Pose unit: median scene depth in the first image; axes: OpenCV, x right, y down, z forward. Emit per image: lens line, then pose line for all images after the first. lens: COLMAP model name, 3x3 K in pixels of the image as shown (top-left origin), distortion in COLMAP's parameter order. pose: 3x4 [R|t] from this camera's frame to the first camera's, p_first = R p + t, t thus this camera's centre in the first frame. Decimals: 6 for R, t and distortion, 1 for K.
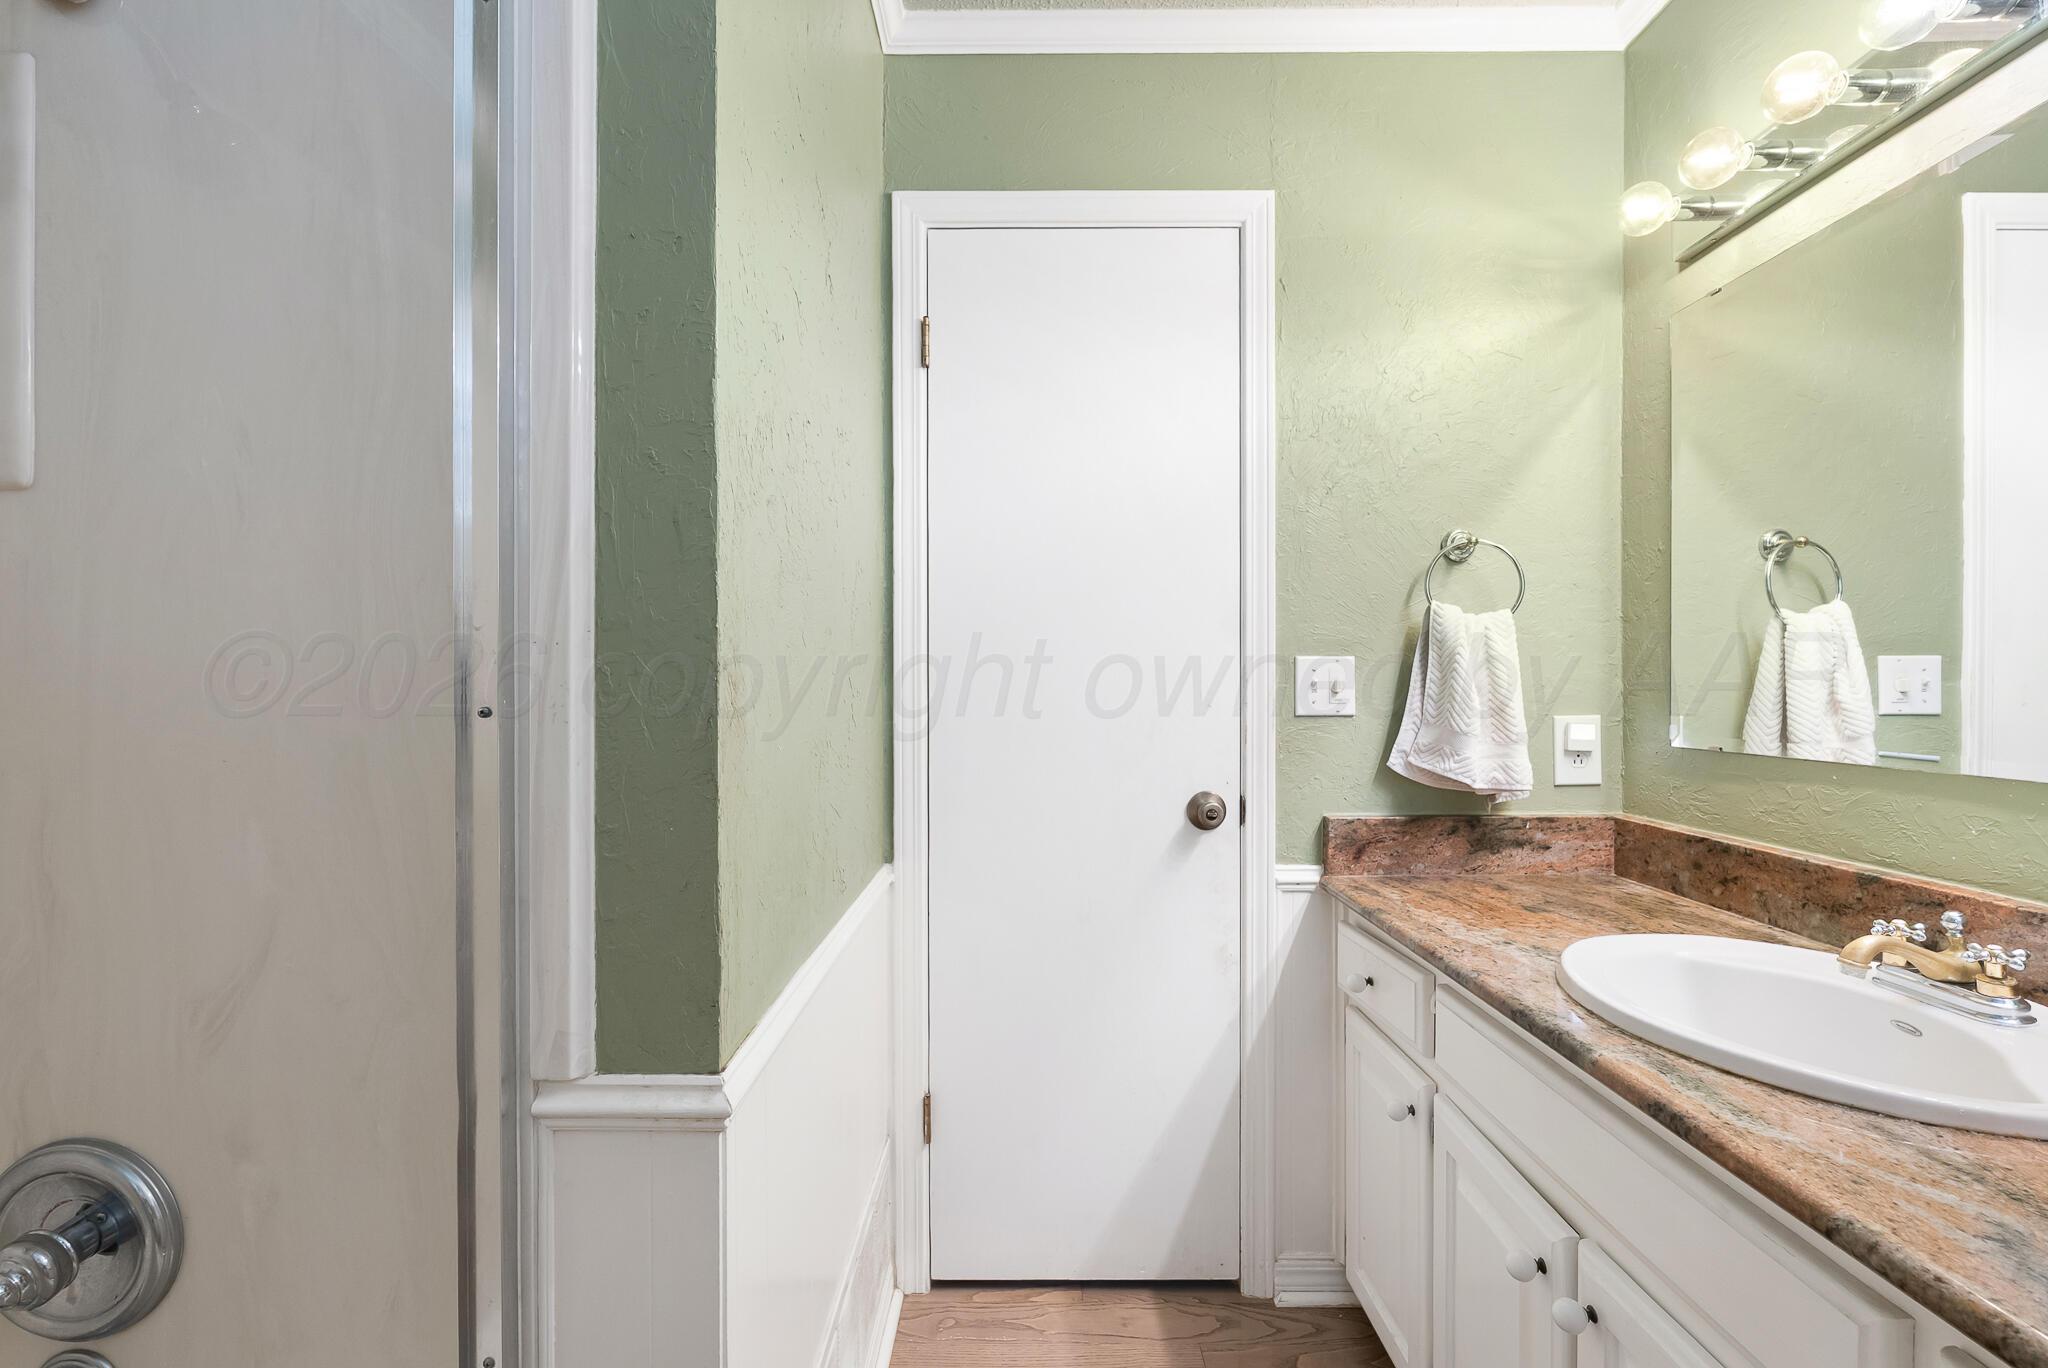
lens RADIAL K [[908.7, 0, 1023.4], [0, 908.7, 684.6], [0, 0, 1]] dist [-0.003397, 0.000368]
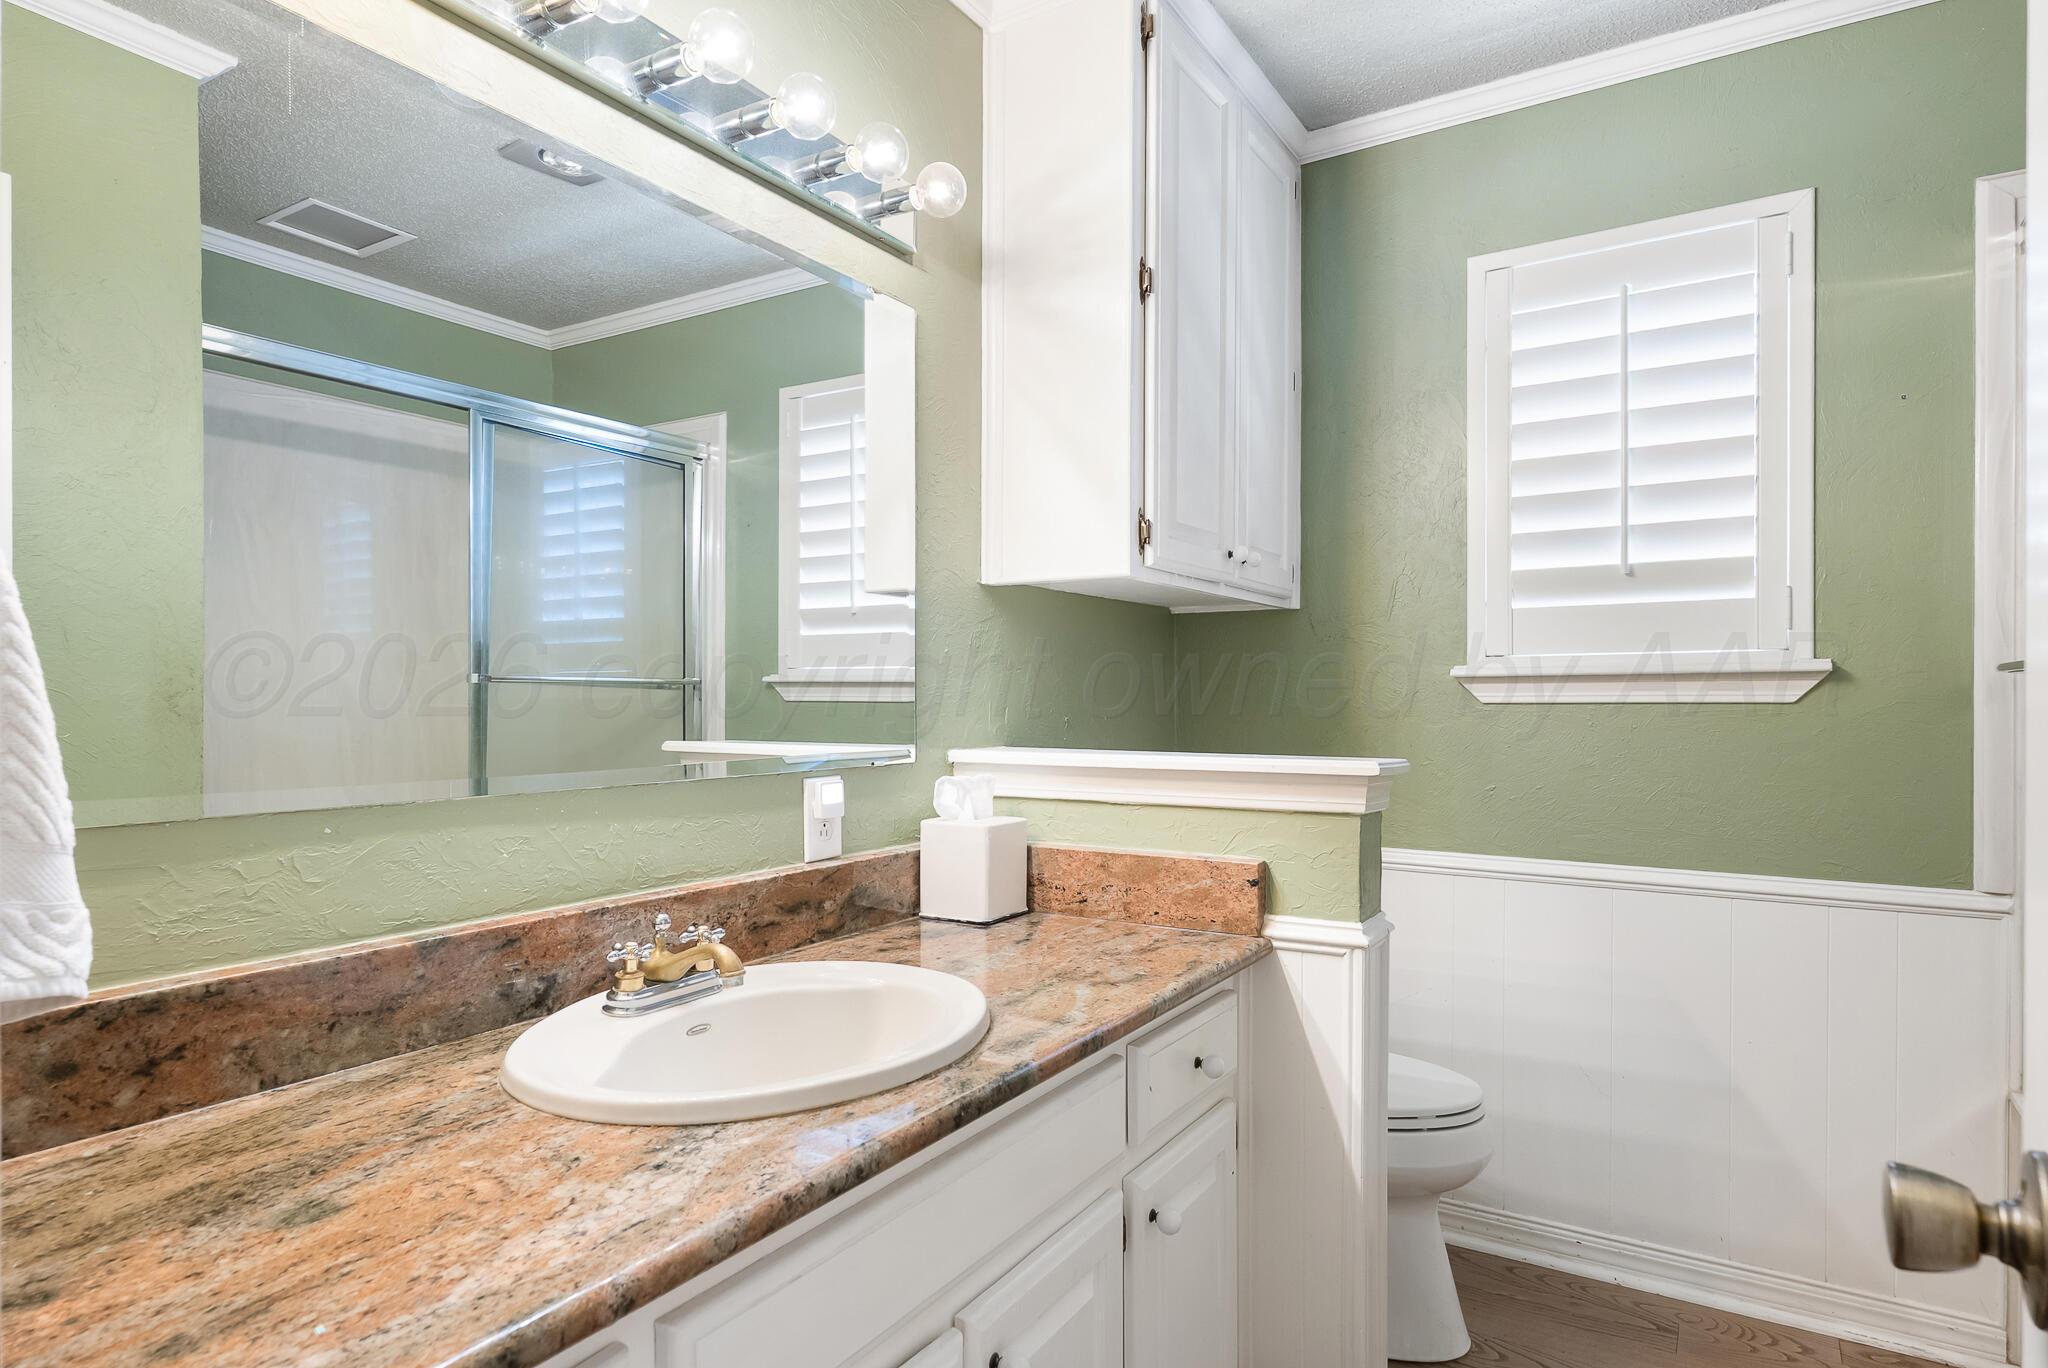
lens RADIAL K [[1161.7, 0, 1024.1], [0, 1161.7, 691.2], [0, 0, 1]] dist [0.001009, 0.000061]
pose [[-0.855700, -0.000945, 0.517471, -0.023022], [-0.002459, 0.999994, -0.002240, -0.004227], [-0.517466, -0.003189, -0.855698, 1.476739]]
